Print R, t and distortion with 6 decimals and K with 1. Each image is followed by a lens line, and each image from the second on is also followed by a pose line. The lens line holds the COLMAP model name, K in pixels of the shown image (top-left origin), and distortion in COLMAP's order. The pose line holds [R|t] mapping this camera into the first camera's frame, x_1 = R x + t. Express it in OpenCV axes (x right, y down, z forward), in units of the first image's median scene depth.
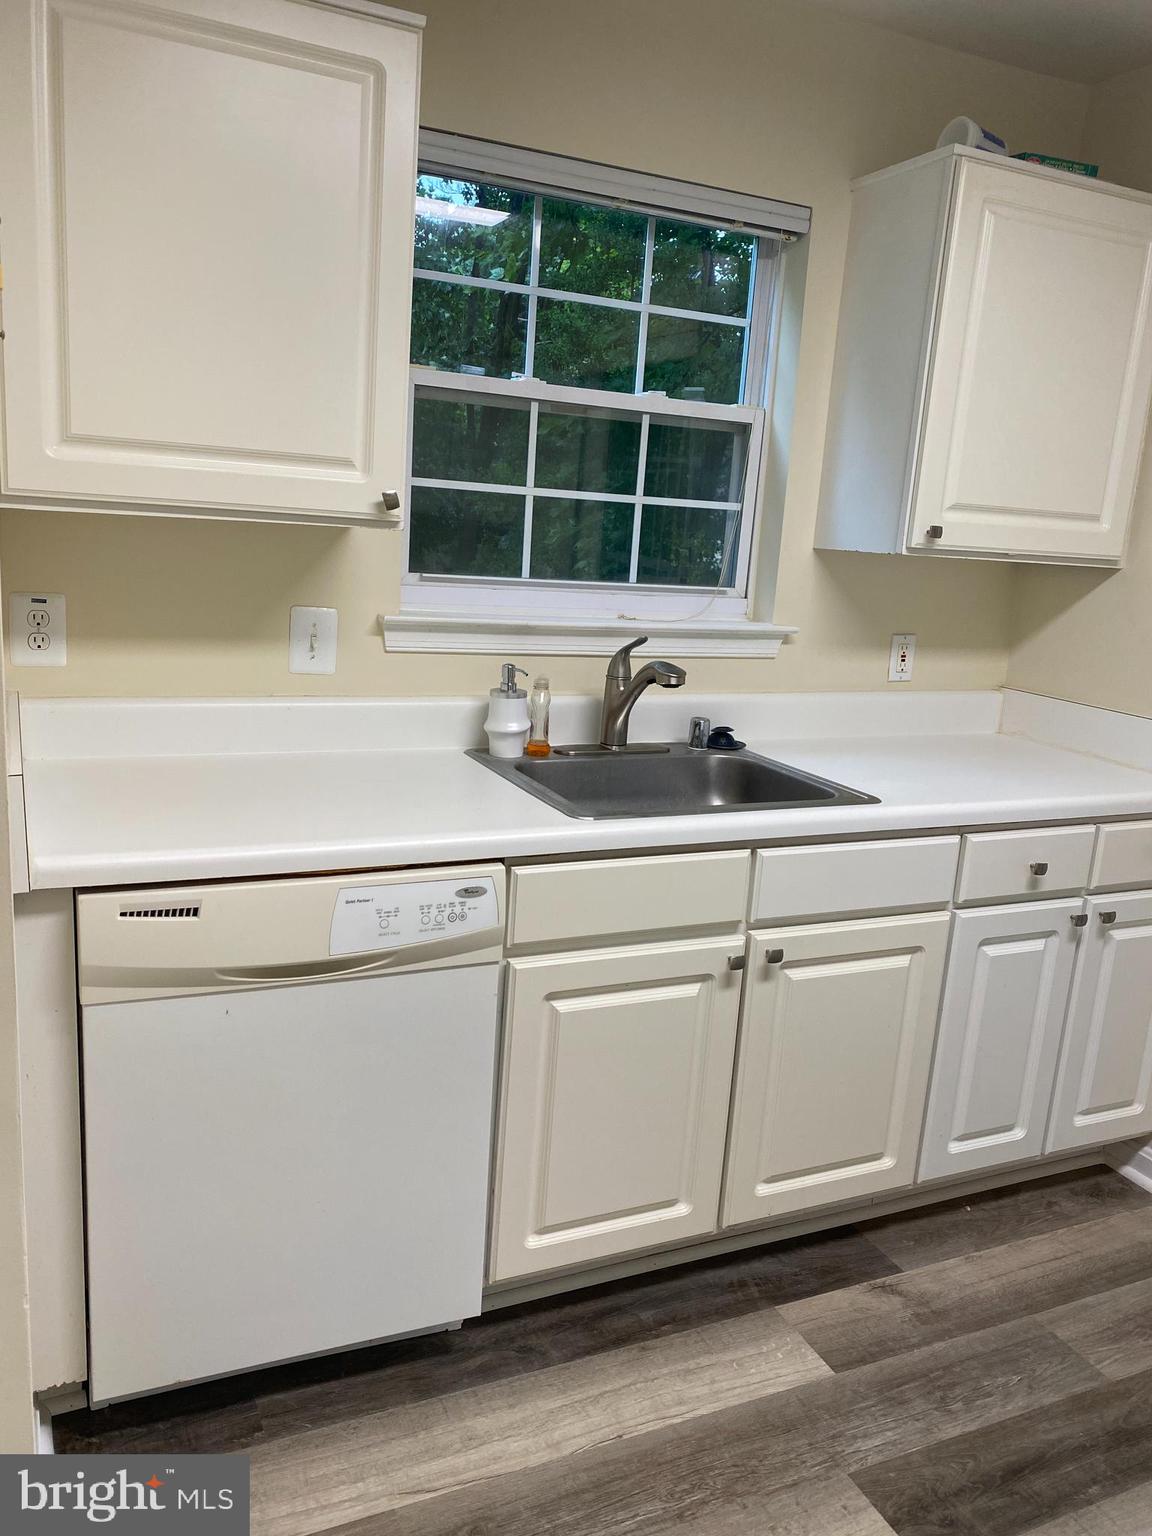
lens RADIAL K [[1180.9, 0, 576.2], [0, 1180.9, 777.5], [0, 0, 1]] dist [0.061531, -0.053129]
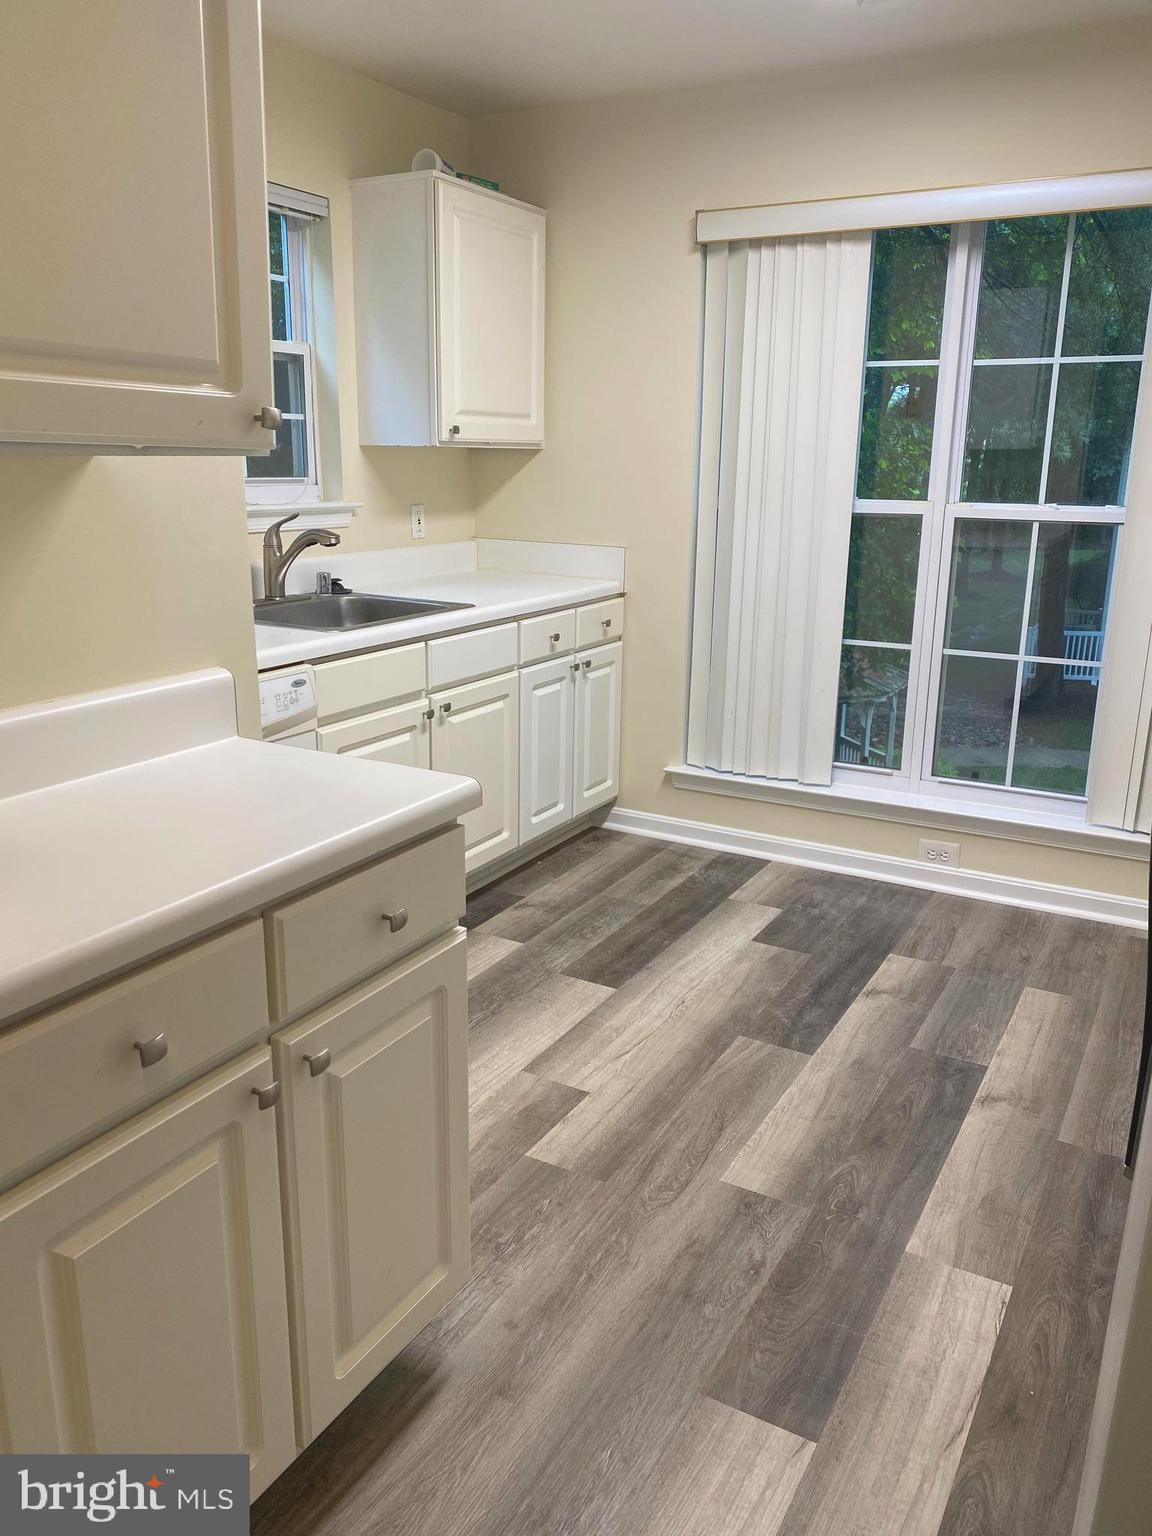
lens RADIAL K [[1168.7, 0, 576.0], [0, 1168.7, 768.0], [0, 0, 1]] dist [0.133444, -0.239615]
pose [[0.815950, -0.205992, 0.540179, -0.476778], [0.166114, 0.978503, 0.122224, 0.057842], [-0.553743, -0.009997, 0.832627, -0.346345]]
